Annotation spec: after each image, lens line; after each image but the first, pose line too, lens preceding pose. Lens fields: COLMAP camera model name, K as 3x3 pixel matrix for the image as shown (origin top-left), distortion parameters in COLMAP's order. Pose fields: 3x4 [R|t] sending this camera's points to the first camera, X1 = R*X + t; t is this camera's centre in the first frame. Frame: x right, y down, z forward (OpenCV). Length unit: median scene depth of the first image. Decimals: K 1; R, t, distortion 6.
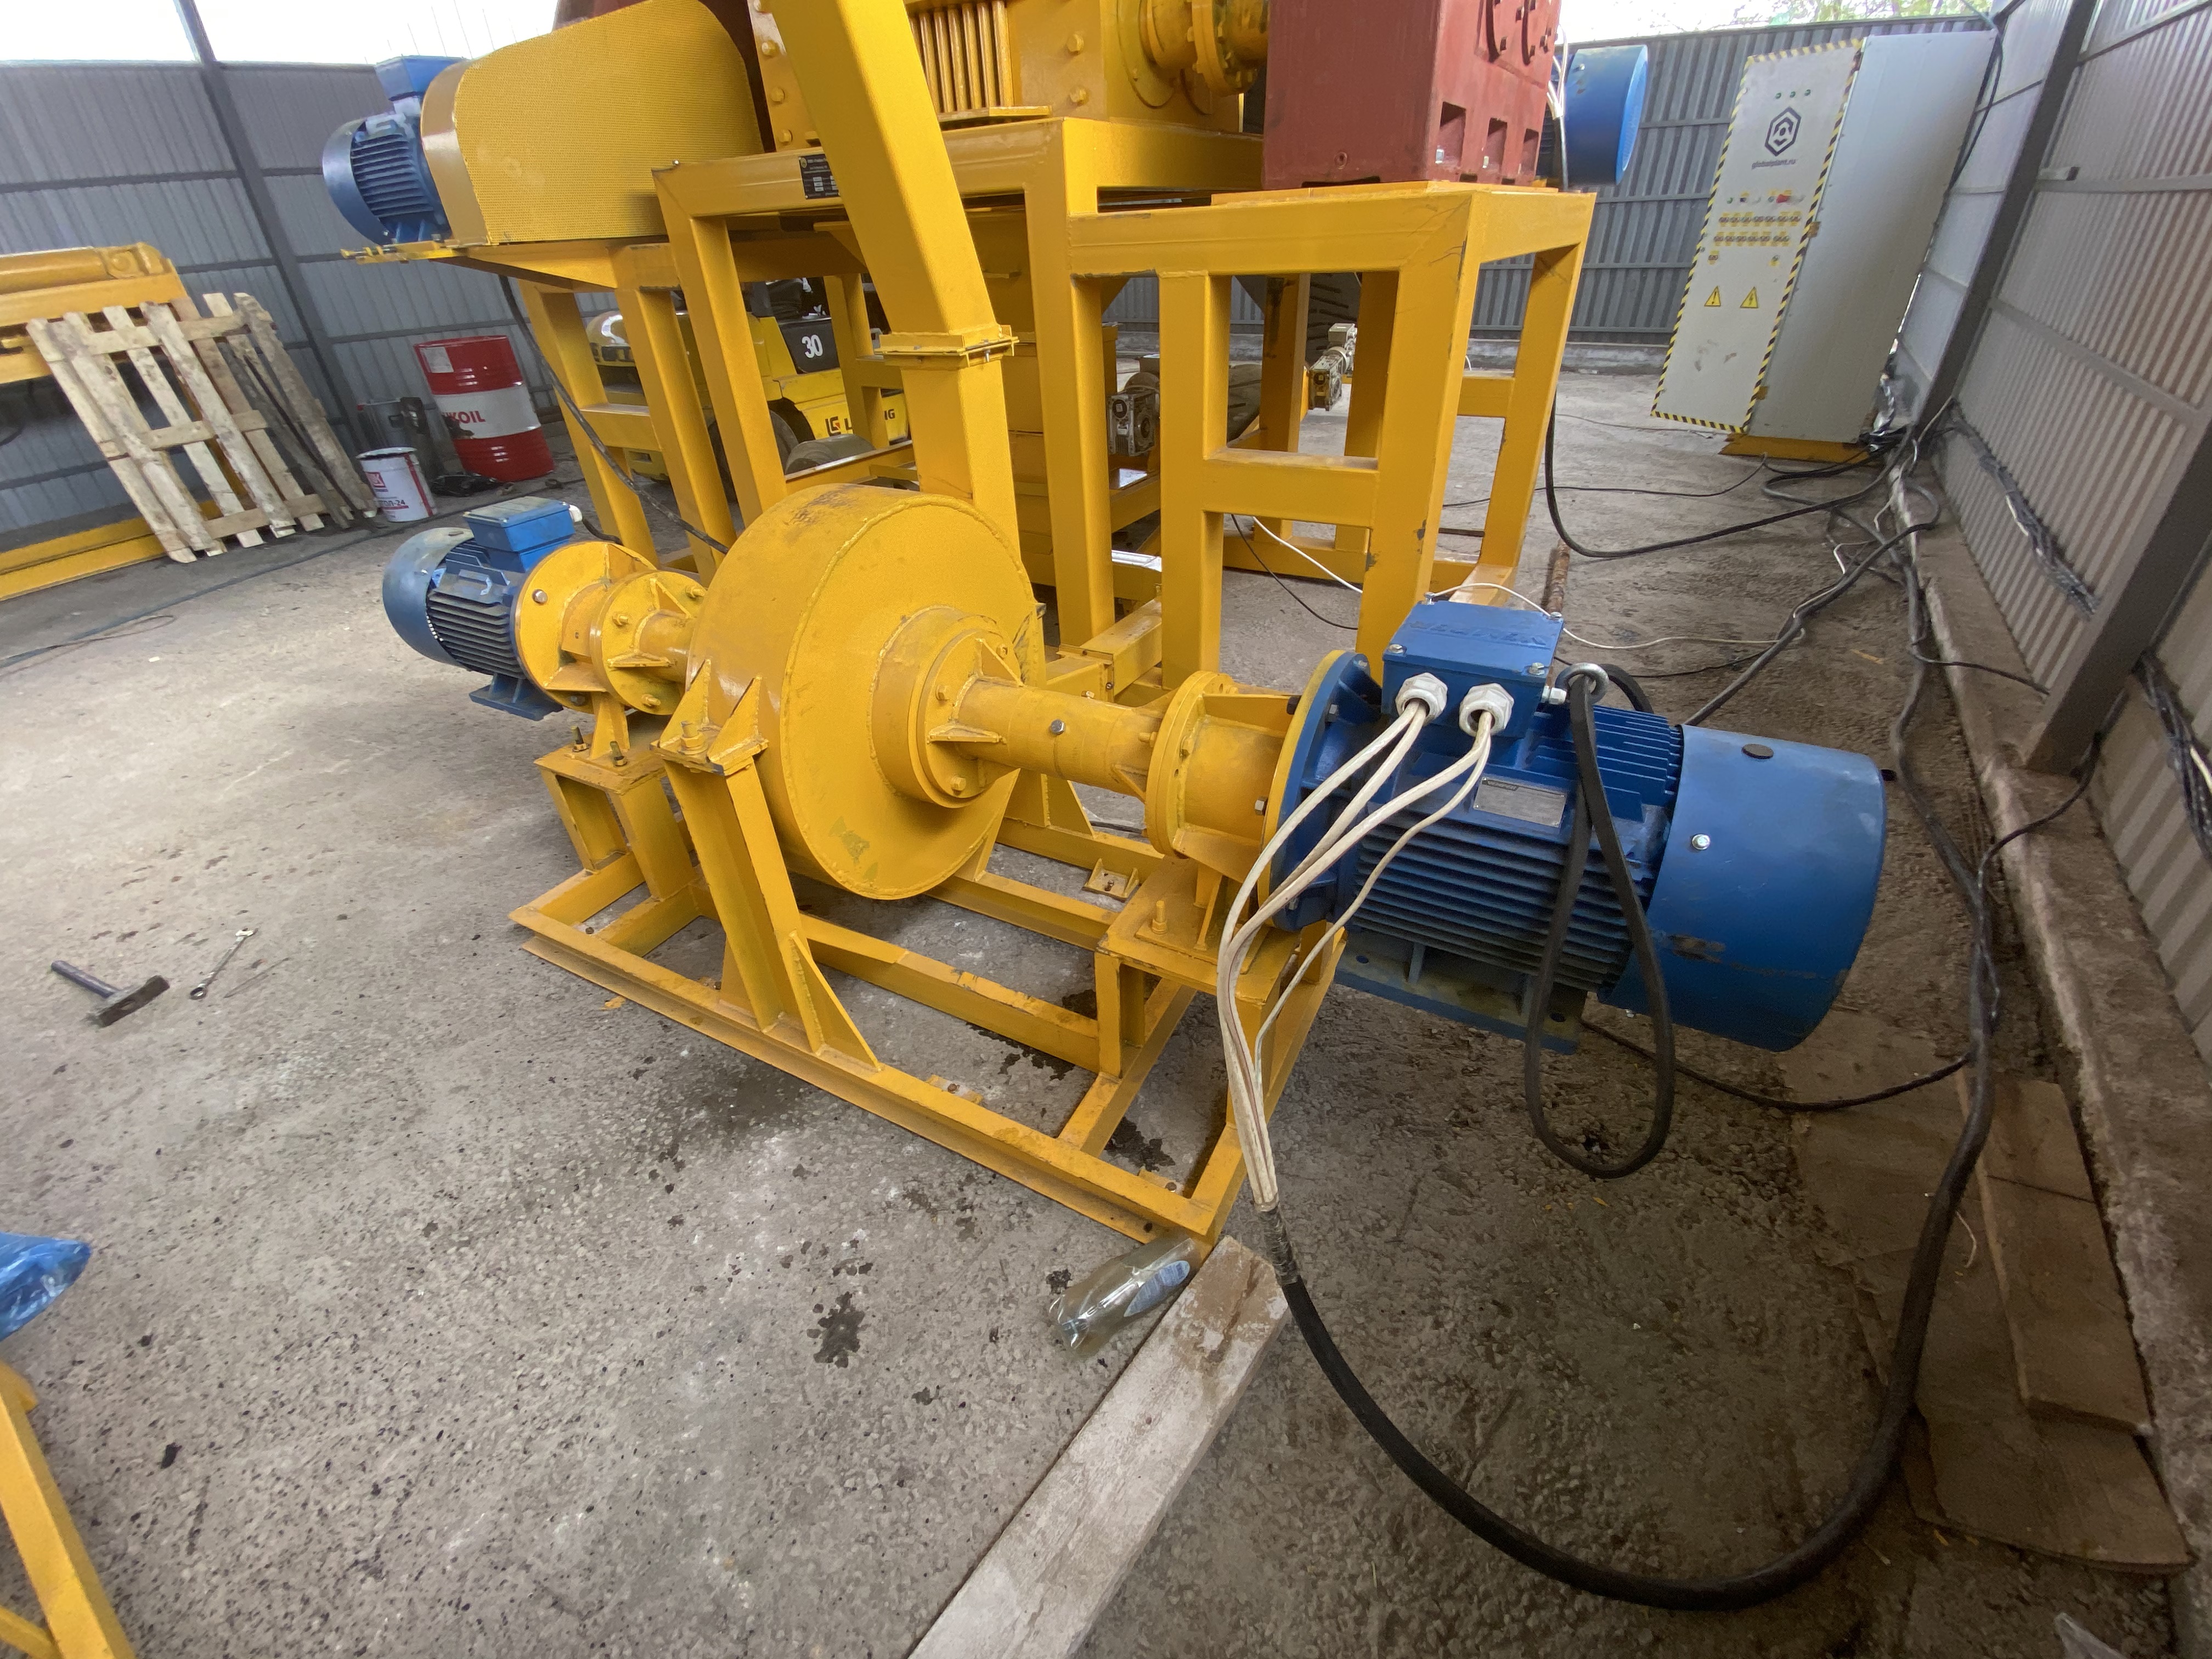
lens RADIAL K [[904.2, 0, 1117.2], [0, 904.2, 826.9], [0, 0, 1]] dist [0.001099, -0.013112]
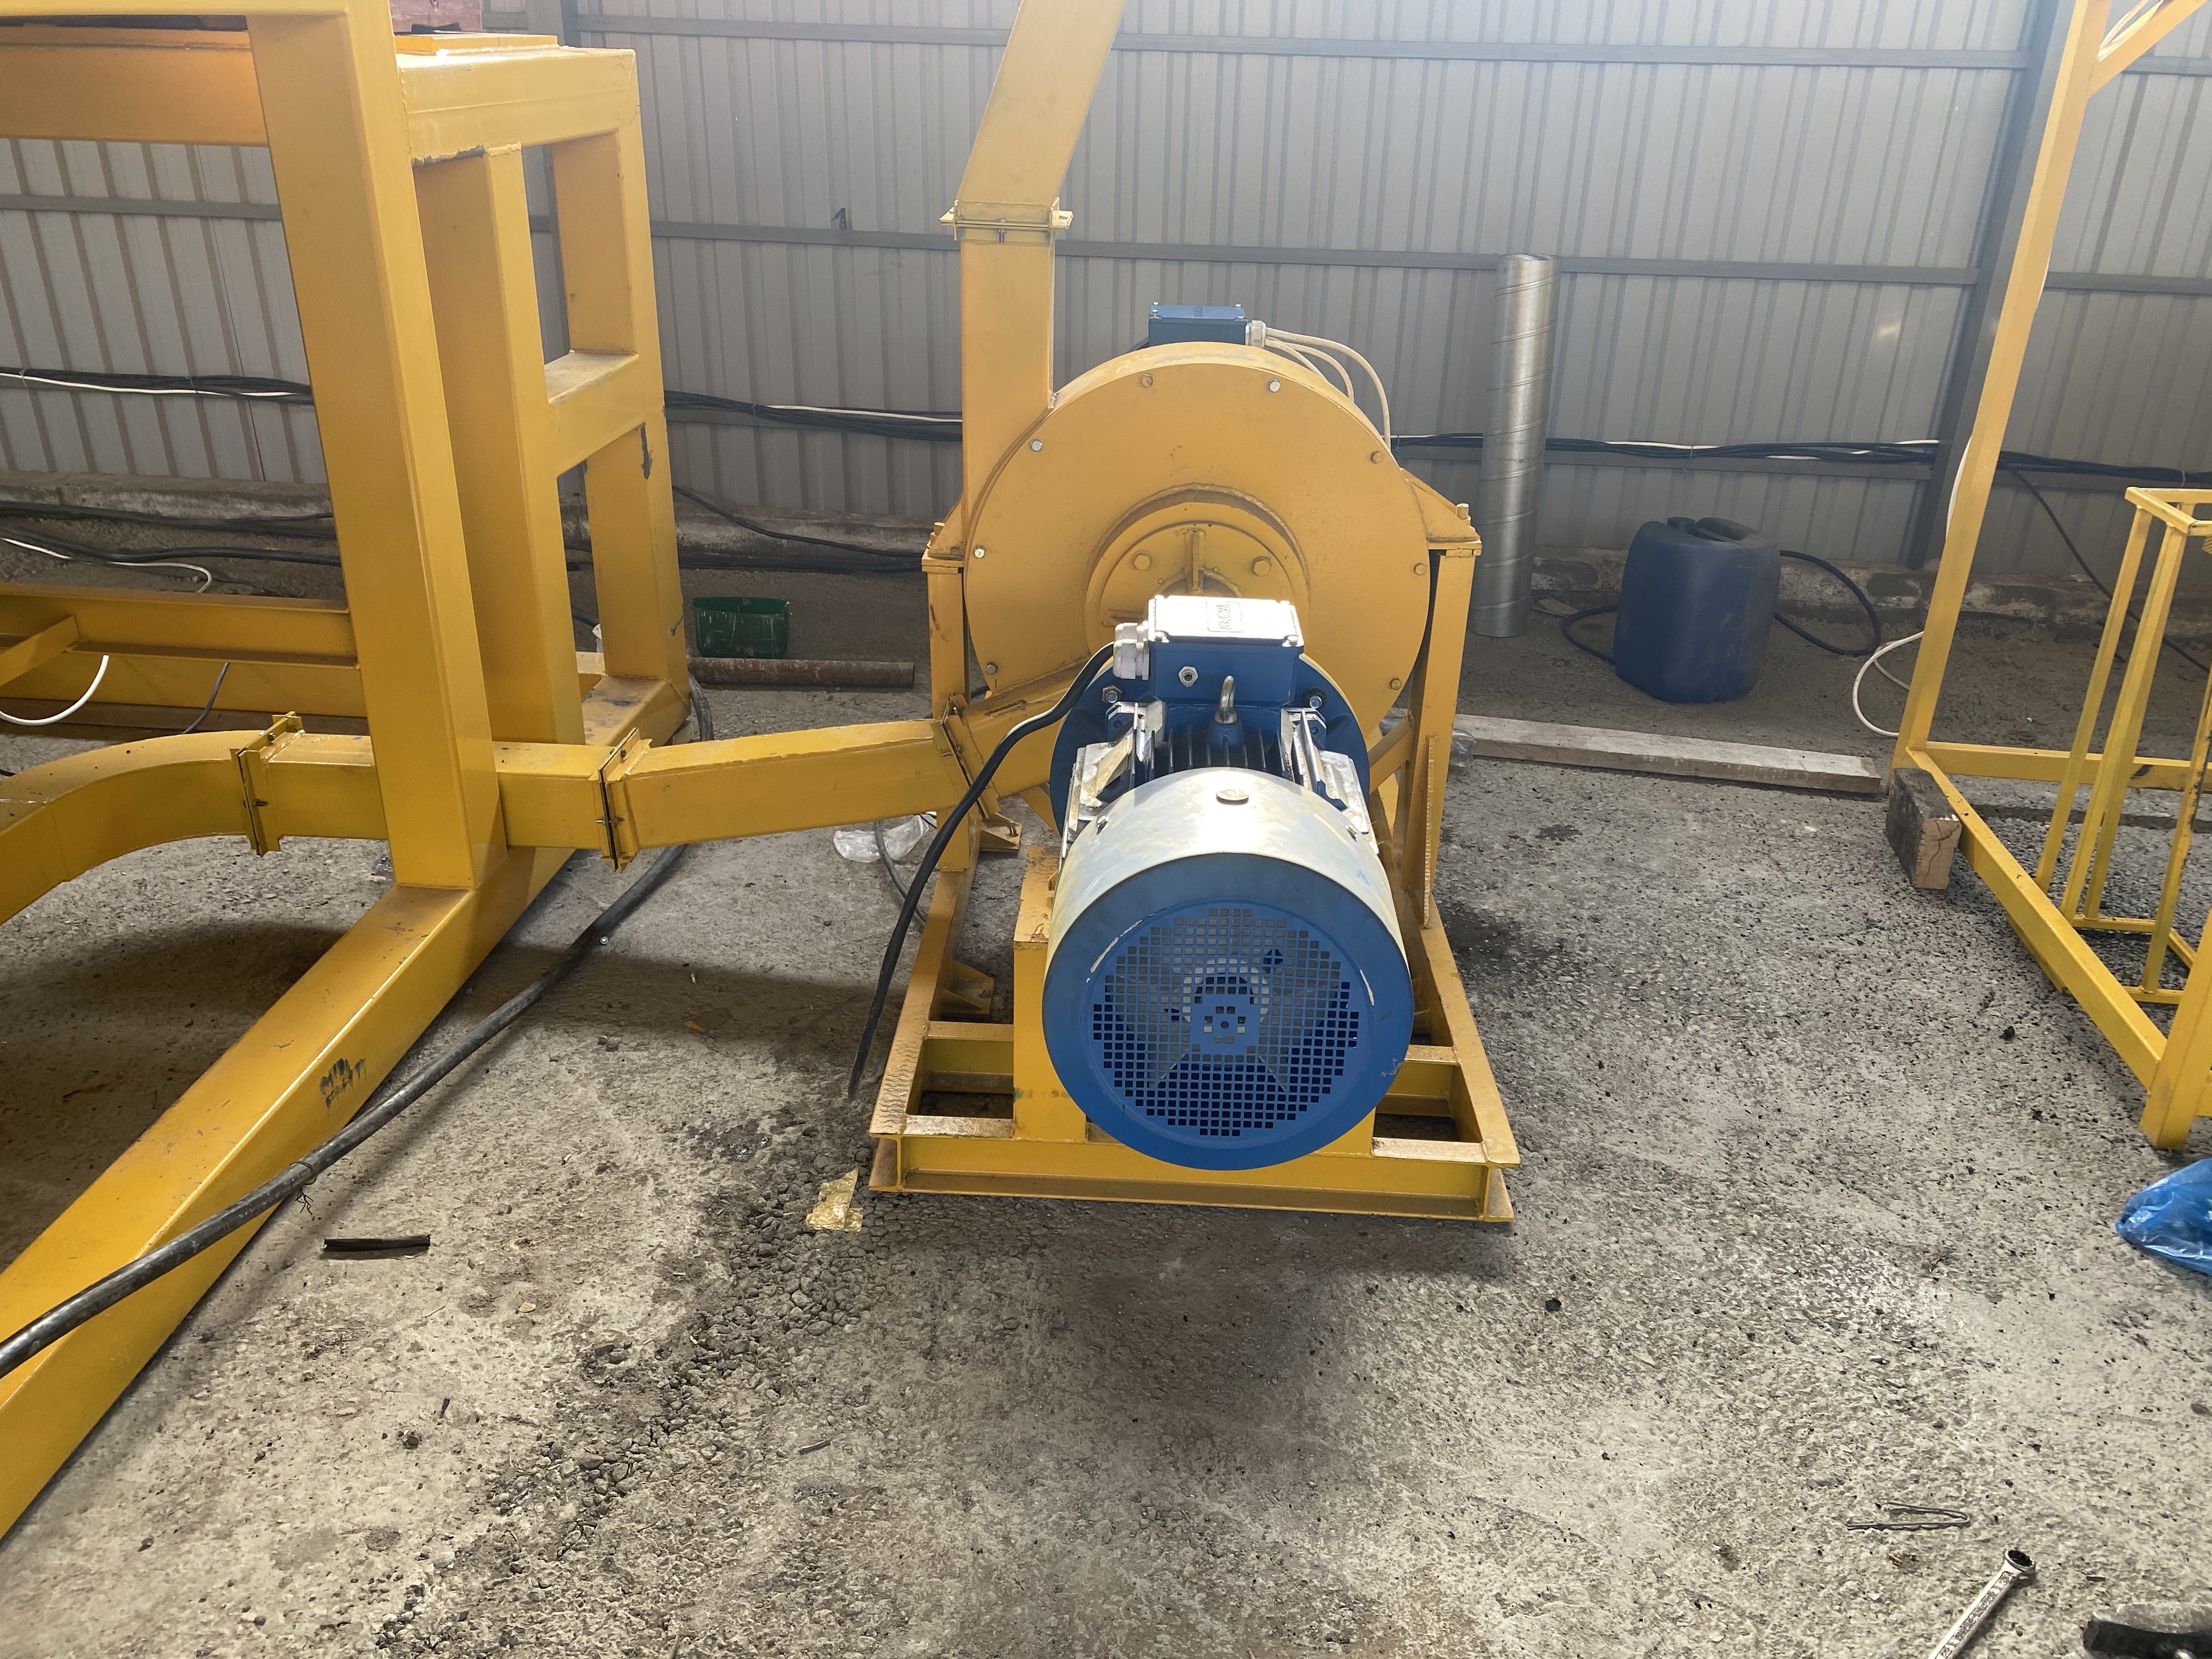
lens RADIAL K [[1686.0, 0, 1125.4], [0, 1686.0, 817.6], [0, 0, 1]] dist [0.005384, -0.000561]
pose [[-0.445309, -0.354427, 0.822242, -1.767052], [0.486203, 0.675416, 0.554455, -0.998976], [-0.751869, 0.646680, -0.128445, 1.519041]]
